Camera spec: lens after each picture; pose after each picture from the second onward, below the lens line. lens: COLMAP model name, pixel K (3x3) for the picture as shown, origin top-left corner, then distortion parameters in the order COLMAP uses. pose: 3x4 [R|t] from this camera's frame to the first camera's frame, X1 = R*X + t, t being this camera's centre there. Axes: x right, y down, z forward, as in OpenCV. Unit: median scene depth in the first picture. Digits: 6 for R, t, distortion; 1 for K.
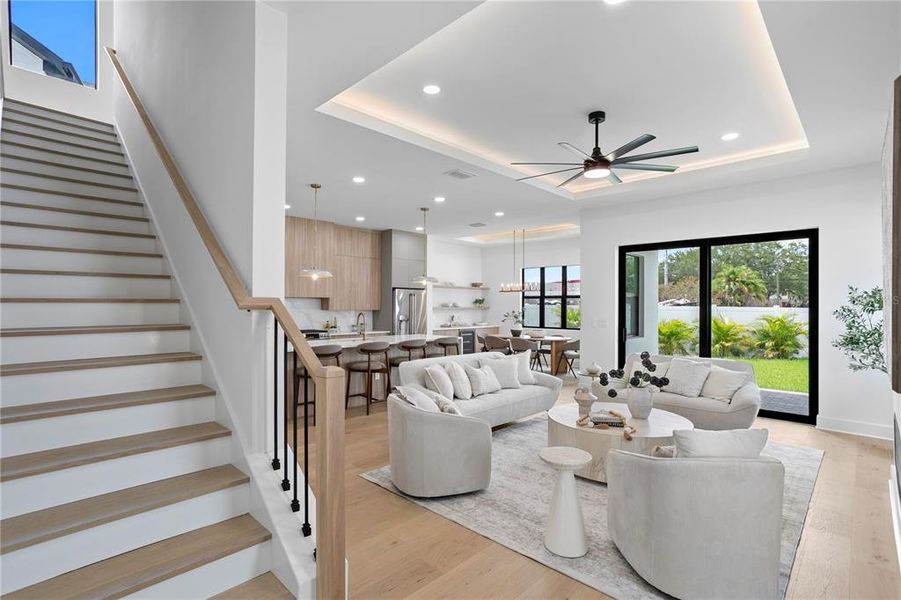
lens RADIAL K [[431.7, 0, 437.5], [0, 431.7, 304.1], [0, 0, 1]] dist [-0.003272, -0.000556]
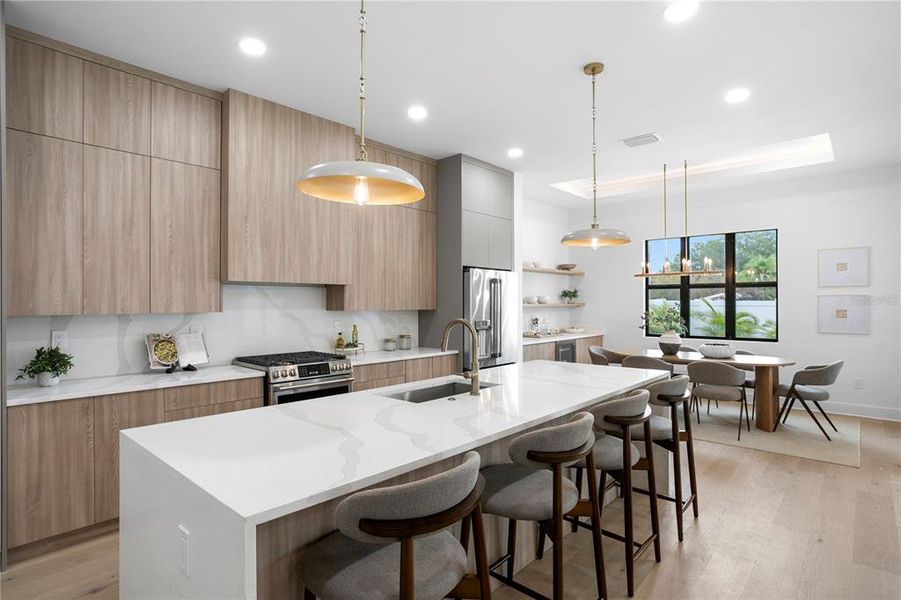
lens RADIAL K [[473.7, 0, 450.5], [0, 473.7, 300.0], [0, 0, 1]] dist [0.003882, 0.000893]
pose [[0.997875, -0.004764, 0.064988, -0.127704], [0.004859, 0.999987, -0.001304, 0.002340], [-0.064981, 0.001617, 0.997885, 0.352794]]
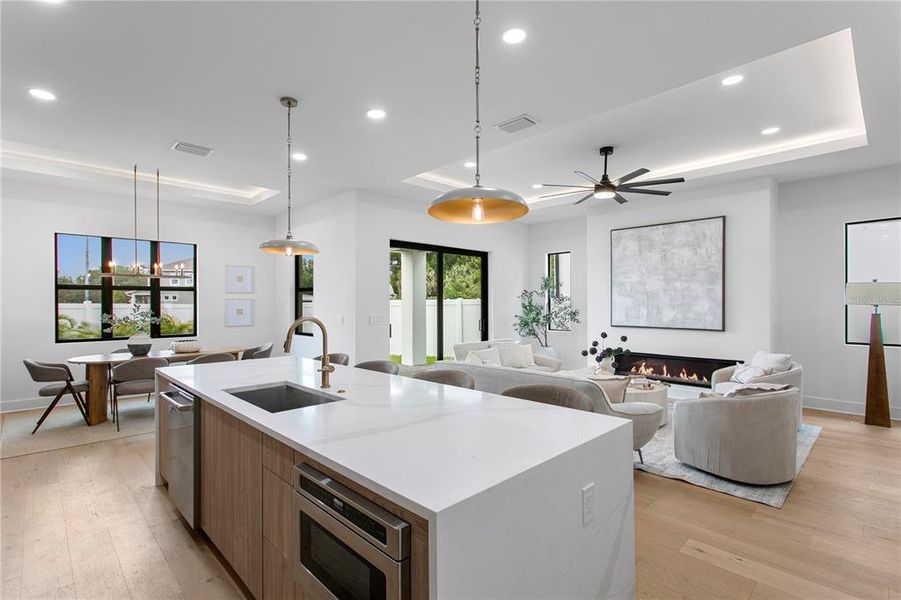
lens RADIAL K [[431.7, 0, 437.5], [0, 431.7, 304.1], [0, 0, 1]] dist [-0.003272, -0.000556]
pose [[0.030381, -0.004698, 0.999527, -0.328408], [0.000361, 0.999989, 0.004689, 0.003537], [-0.999538, 0.000218, 0.030382, 0.524067]]
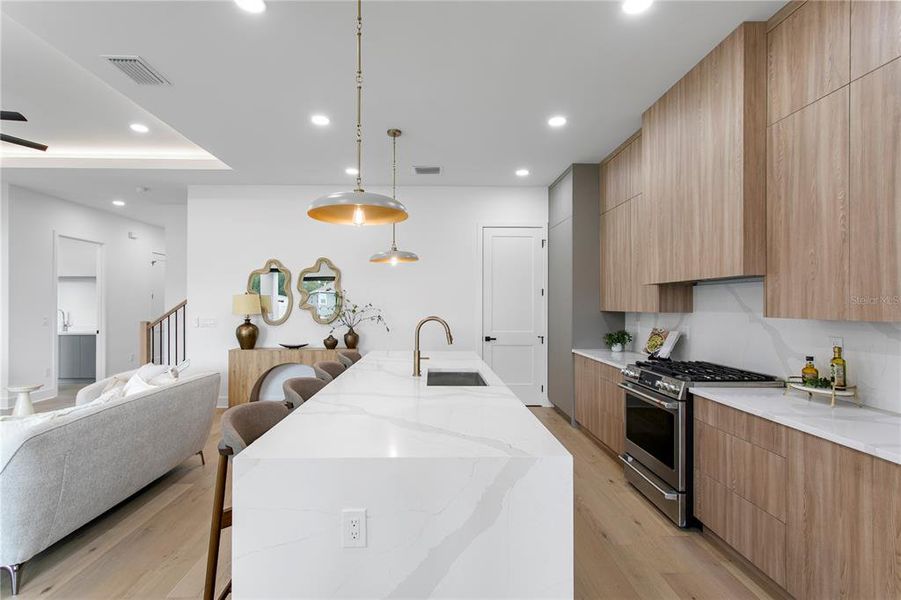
lens RADIAL K [[431.7, 0, 437.5], [0, 431.7, 304.1], [0, 0, 1]] dist [-0.003272, -0.000556]
pose [[-0.694263, -0.004045, -0.719710, 0.091031], [-0.002045, 0.999991, -0.003647, 0.004805], [0.719719, -0.001061, -0.694265, 0.794675]]
